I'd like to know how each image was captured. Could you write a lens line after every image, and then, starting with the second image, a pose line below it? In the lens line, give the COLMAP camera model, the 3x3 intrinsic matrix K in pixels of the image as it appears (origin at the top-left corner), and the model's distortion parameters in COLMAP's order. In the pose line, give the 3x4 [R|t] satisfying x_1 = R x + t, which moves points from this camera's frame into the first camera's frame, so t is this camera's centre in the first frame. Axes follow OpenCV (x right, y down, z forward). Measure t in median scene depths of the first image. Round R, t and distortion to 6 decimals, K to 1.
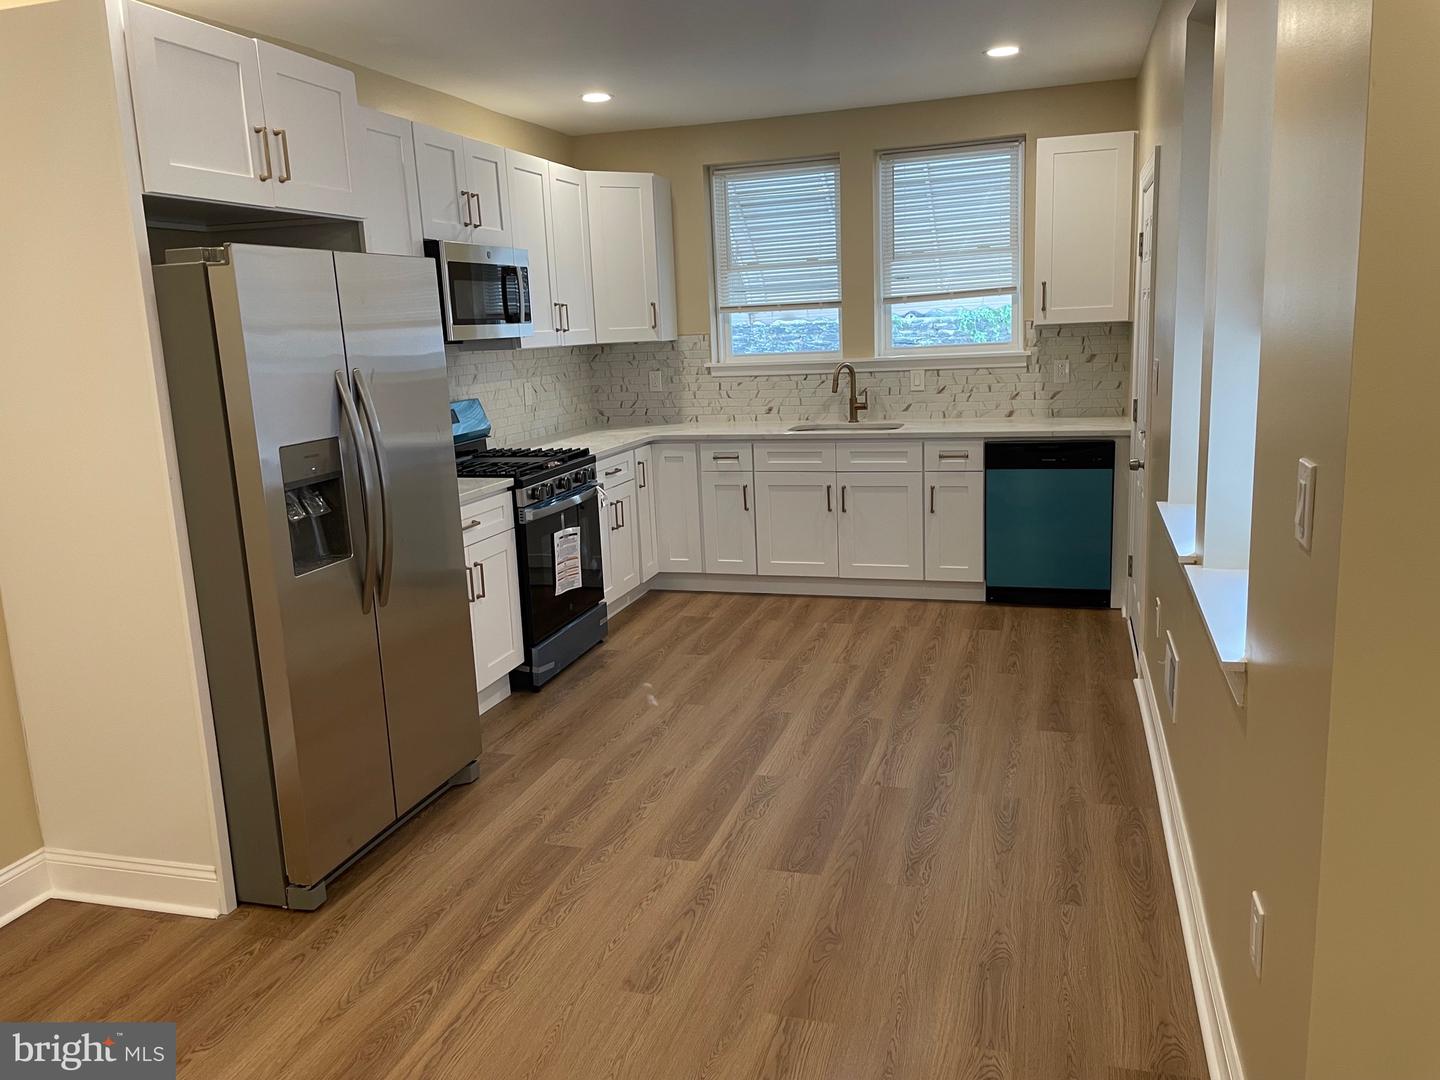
lens RADIAL K [[1088.8, 0, 719.1], [0, 1088.8, 528.4], [0, 0, 1]] dist [0.085309, -0.115000]
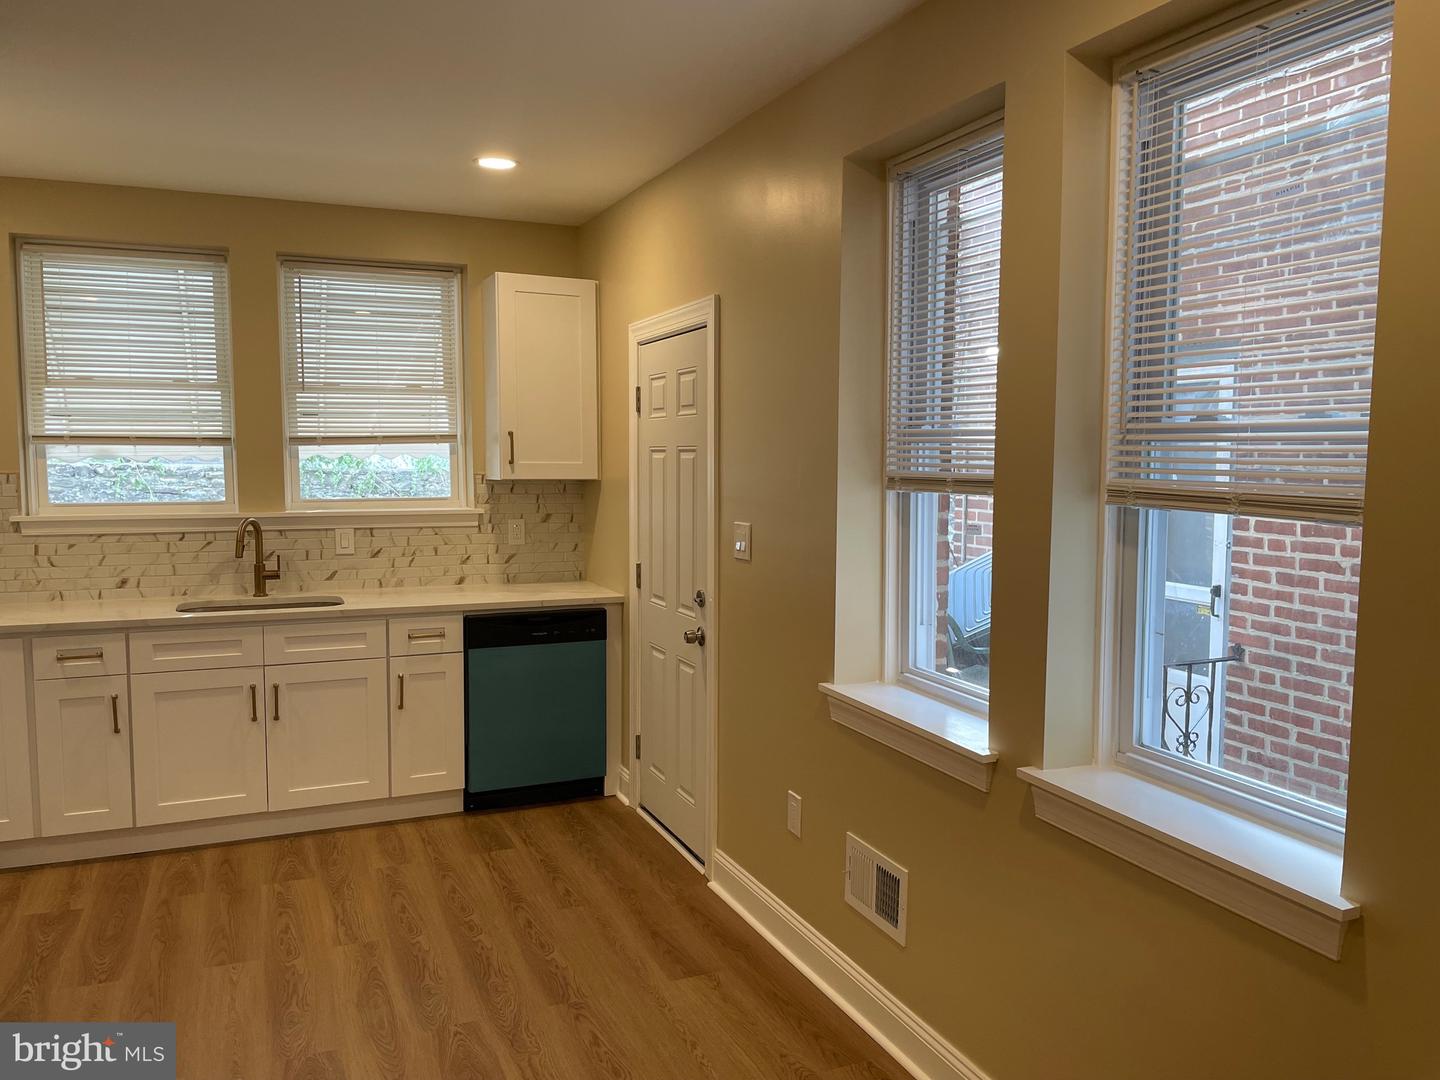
lens RADIAL K [[1088.8, 0, 728.7], [0, 1088.8, 544.3], [0, 0, 1]] dist [0.085309, -0.115000]
pose [[0.756417, -0.005159, 0.654070, -0.142796], [0.086932, 0.991891, -0.092711, -0.038080], [-0.648287, 0.126988, 0.750731, 0.238335]]
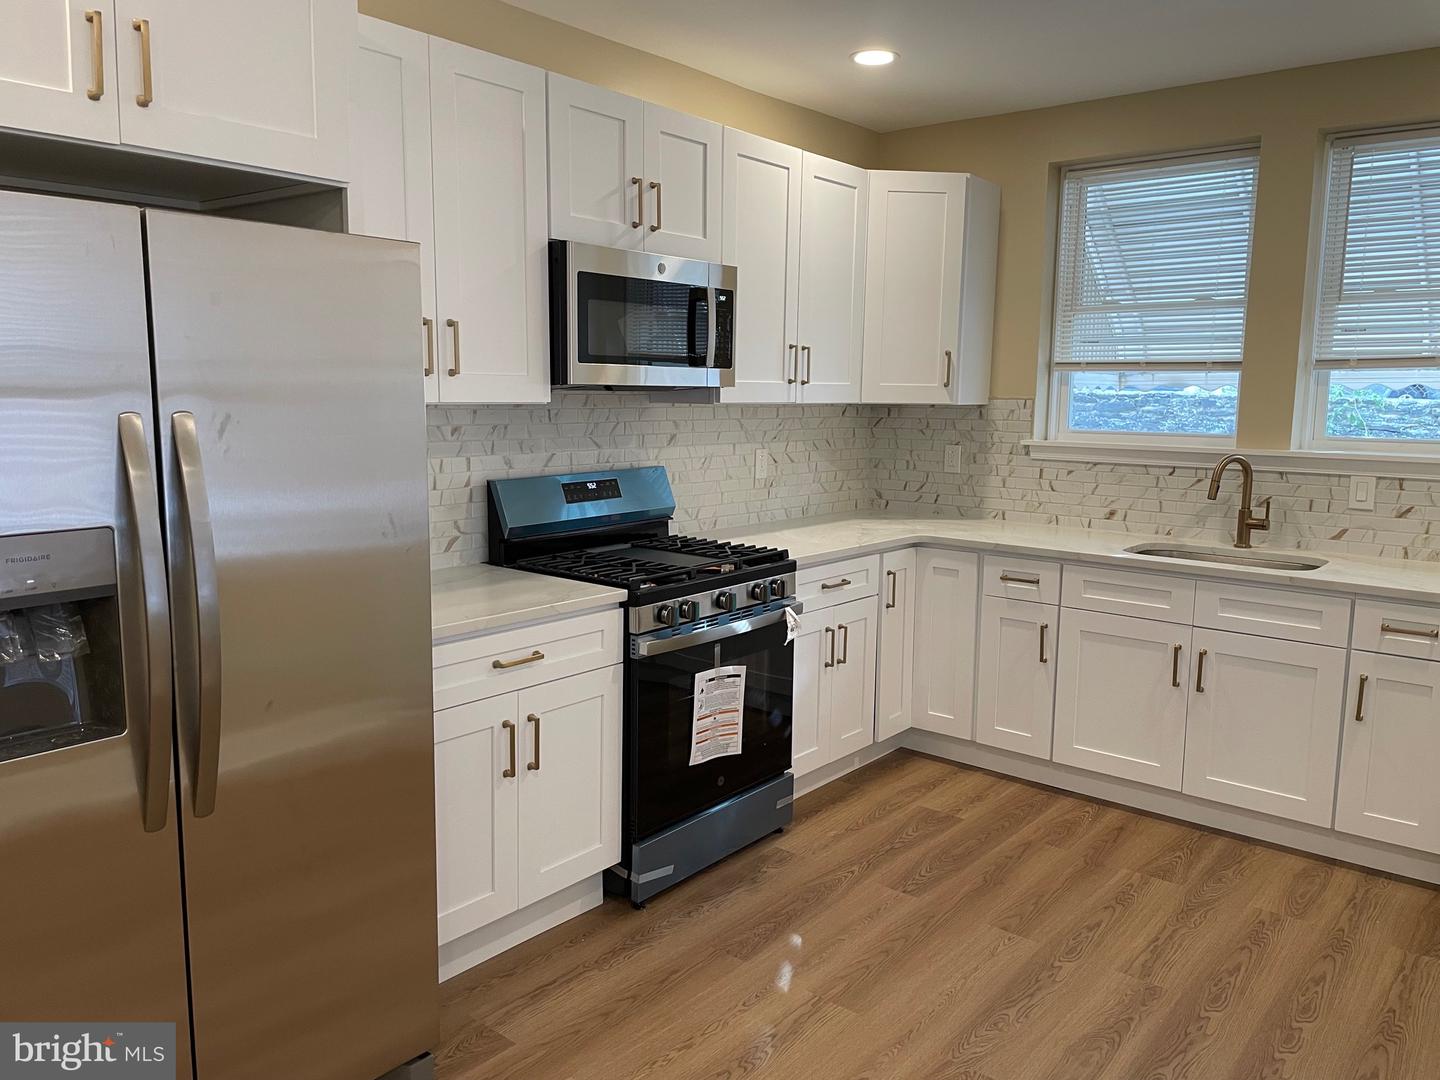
lens RADIAL K [[1088.8, 0, 721.9], [0, 1088.8, 530.9], [0, 0, 1]] dist [0.085309, -0.115000]
pose [[0.923195, 0.105841, -0.369471, 0.087827], [-0.124272, 0.991898, -0.026374, -0.057251], [0.363686, 0.070264, 0.928868, 0.314475]]
